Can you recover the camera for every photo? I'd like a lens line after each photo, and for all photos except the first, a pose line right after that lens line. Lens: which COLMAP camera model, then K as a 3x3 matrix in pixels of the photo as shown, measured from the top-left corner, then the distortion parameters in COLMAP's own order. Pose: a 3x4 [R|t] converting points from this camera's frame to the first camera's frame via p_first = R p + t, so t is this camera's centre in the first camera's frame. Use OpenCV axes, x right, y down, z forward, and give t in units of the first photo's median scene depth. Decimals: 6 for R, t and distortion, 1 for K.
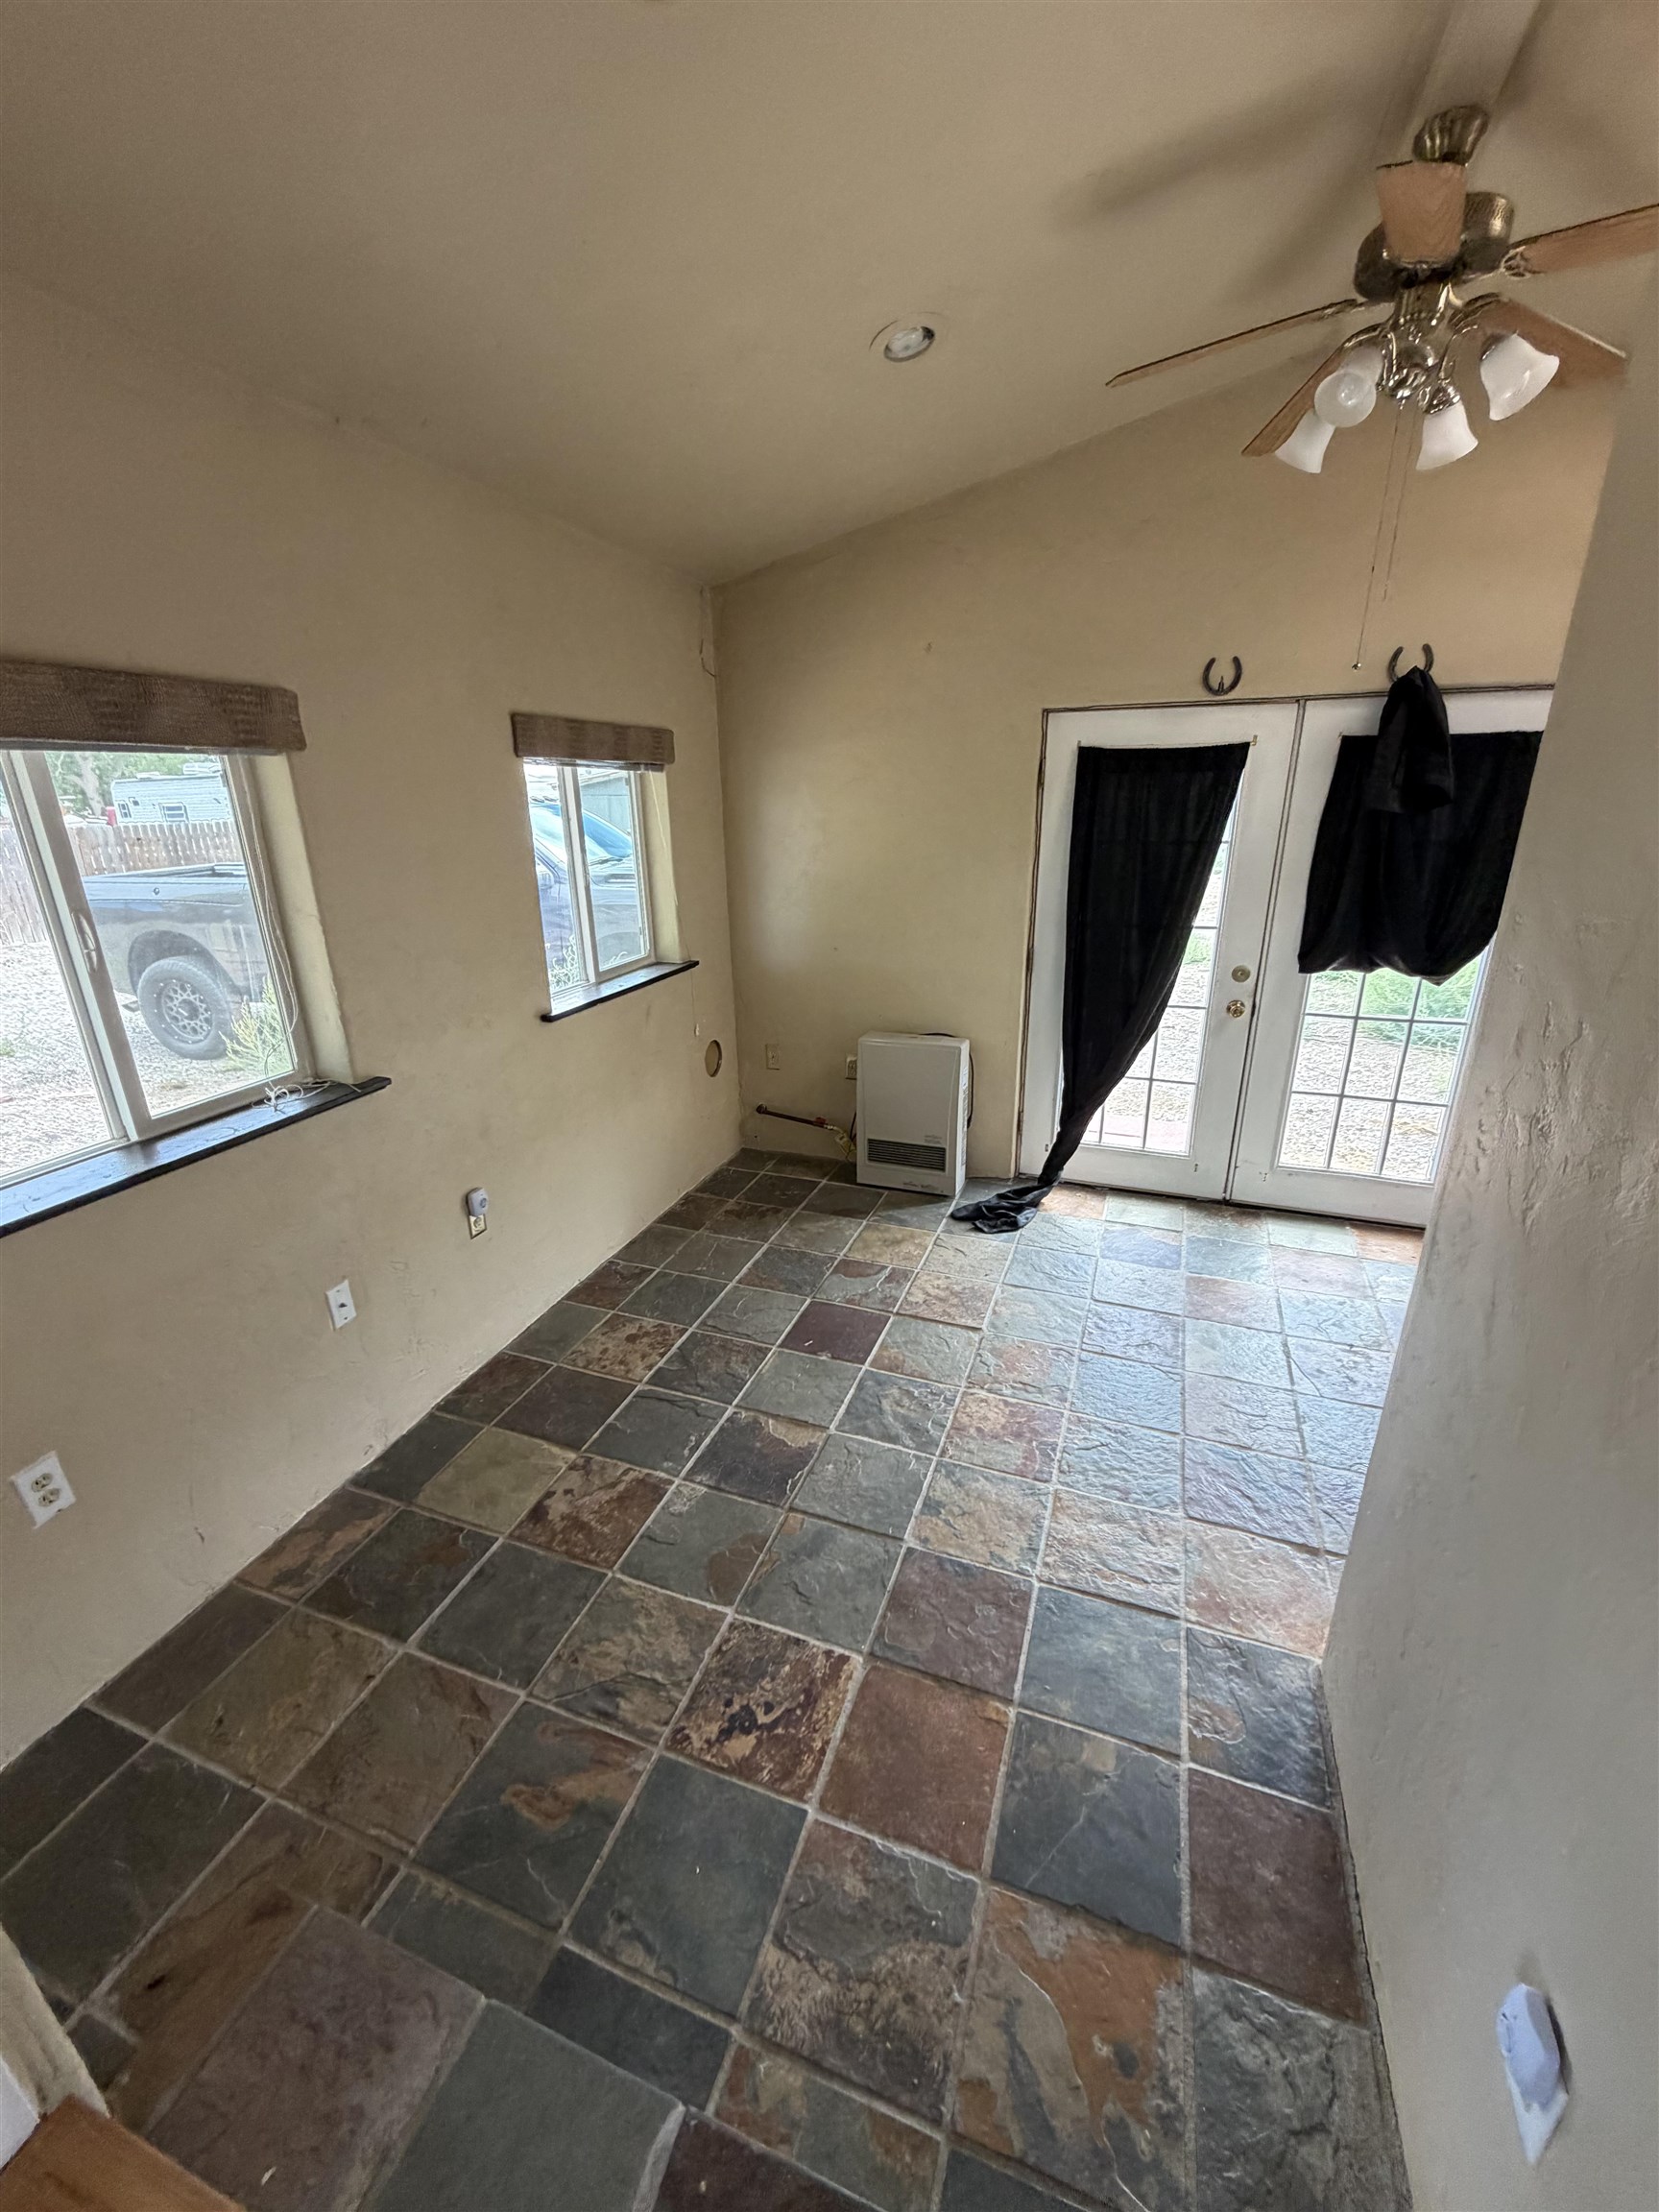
lens RADIAL K [[873.8, 0, 832.2], [0, 873.8, 1103.6], [0, 0, 1]] dist [-0.003457, -0.000369]
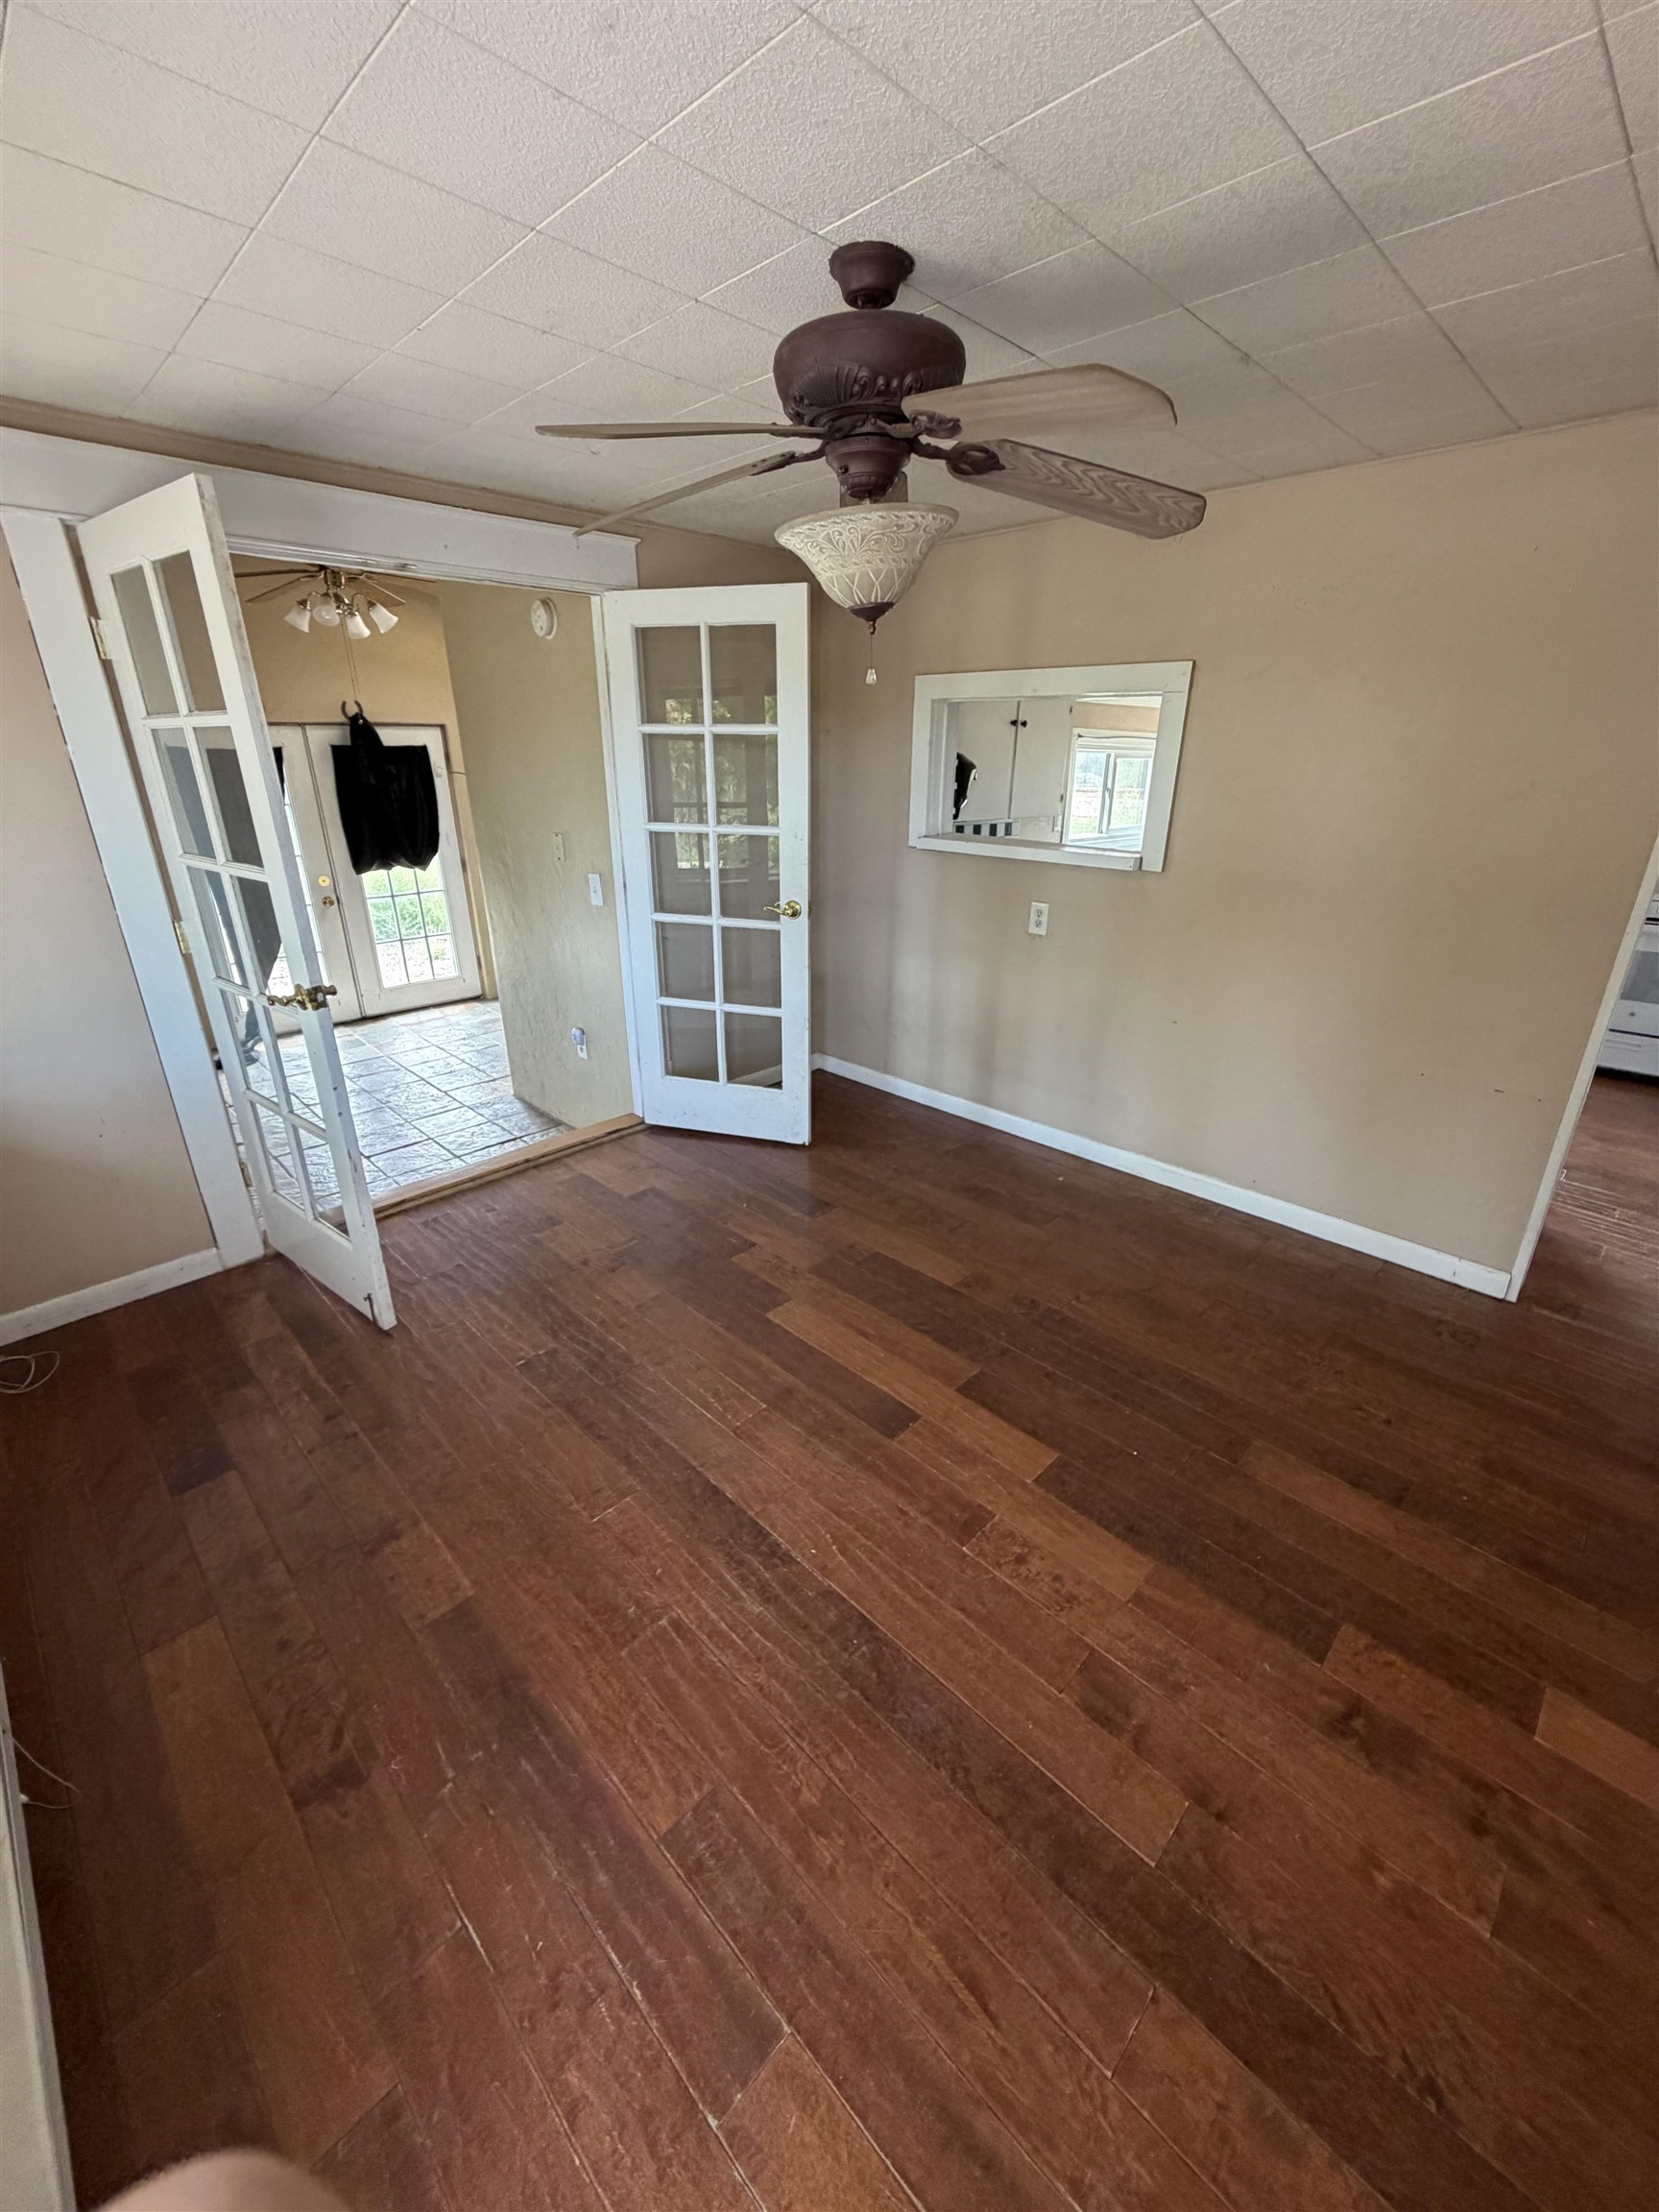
lens RADIAL K [[873.8, 0, 834.4], [0, 873.8, 1107.6], [0, 0, 1]] dist [-0.003457, -0.000369]
pose [[0.424943, -0.325116, 0.844821, -0.797988], [0.308905, 0.929337, 0.202262, 0.261205], [-0.850883, 0.175020, 0.495345, -0.721523]]
